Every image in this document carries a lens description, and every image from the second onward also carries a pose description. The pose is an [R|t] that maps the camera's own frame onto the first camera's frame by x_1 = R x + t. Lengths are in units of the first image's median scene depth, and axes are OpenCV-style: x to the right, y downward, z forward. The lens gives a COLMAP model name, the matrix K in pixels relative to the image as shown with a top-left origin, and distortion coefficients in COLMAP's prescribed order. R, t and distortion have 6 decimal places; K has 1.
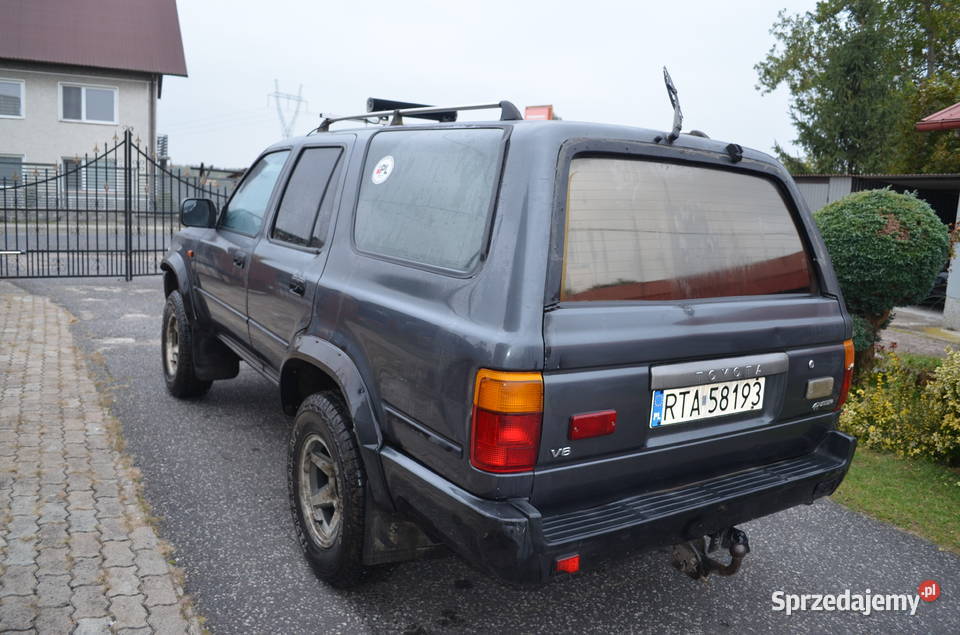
lens RADIAL K [[763.5, 0, 482.2], [0, 763.5, 314.7], [0, 0, 1]] dist [-0.093373, 0.027590]
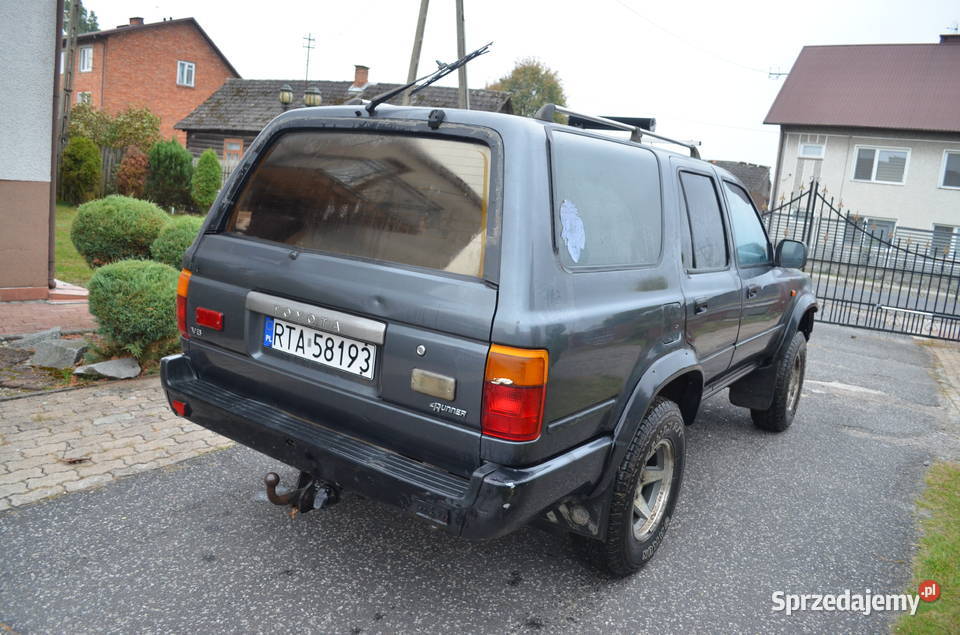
lens RADIAL K [[763.5, 0, 484.3], [0, 763.5, 312.7], [0, 0, 1]] dist [-0.093373, 0.027590]
pose [[0.379883, 0.127205, -0.916246, 1.351099], [-0.221851, 0.974121, 0.043259, -0.031696], [0.898037, 0.186836, 0.398273, 0.758810]]
